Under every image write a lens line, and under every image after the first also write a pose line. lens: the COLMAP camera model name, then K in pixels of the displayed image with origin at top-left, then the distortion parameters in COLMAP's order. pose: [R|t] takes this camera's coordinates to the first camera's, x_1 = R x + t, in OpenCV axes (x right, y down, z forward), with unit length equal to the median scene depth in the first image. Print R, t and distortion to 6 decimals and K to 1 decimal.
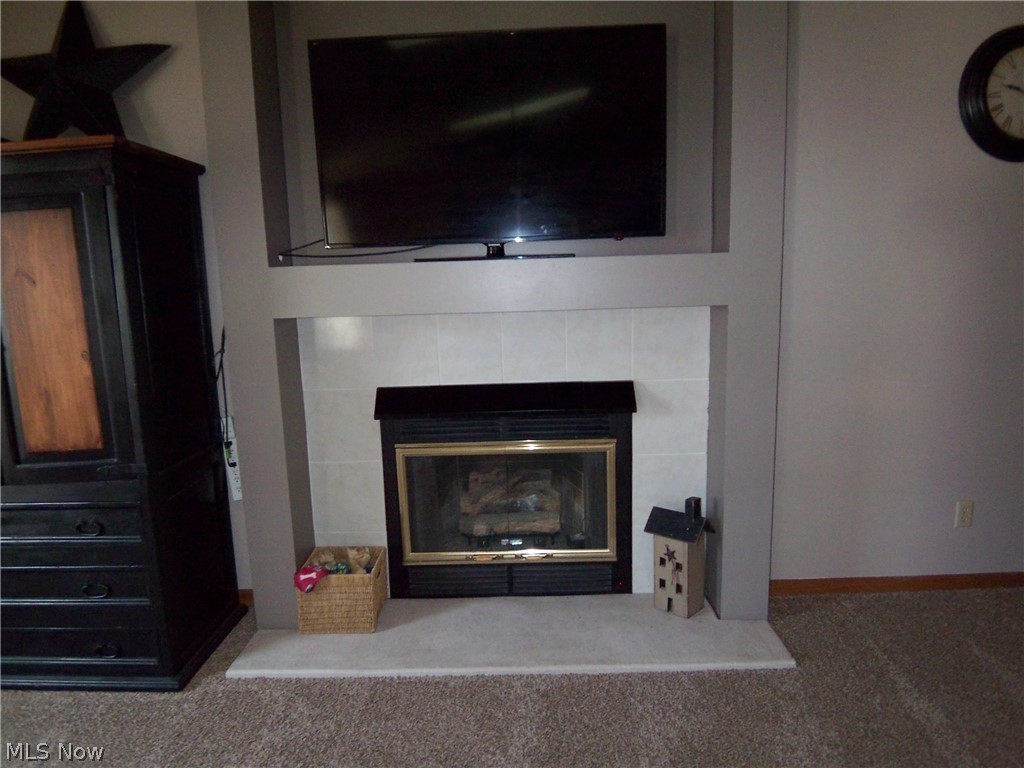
lens RADIAL K [[689.1, 0, 508.9], [0, 689.1, 384.0], [0, 0, 1]] dist [-0.006305, -0.001659]
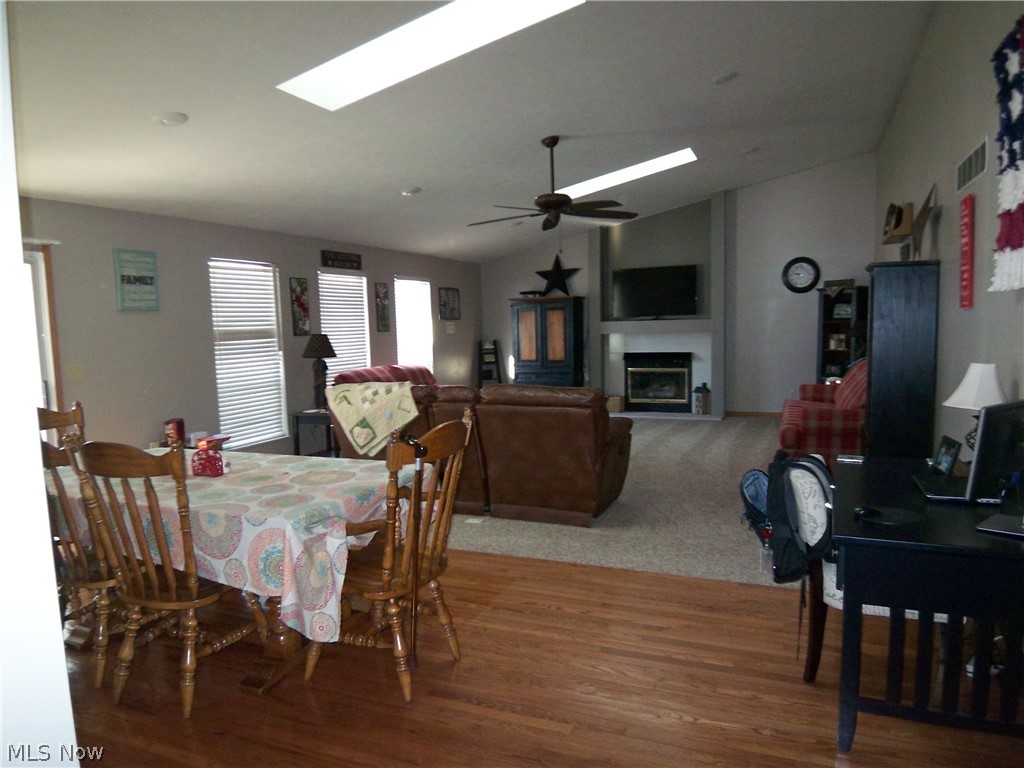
lens RADIAL K [[689.1, 0, 511.1], [0, 689.1, 386.4], [0, 0, 1]] dist [-0.006305, -0.001659]
pose [[0.933696, 0.041846, -0.355614, 0.605551], [-0.067406, 0.995933, -0.059788, 0.472138], [0.351665, 0.079794, 0.932719, -2.851244]]
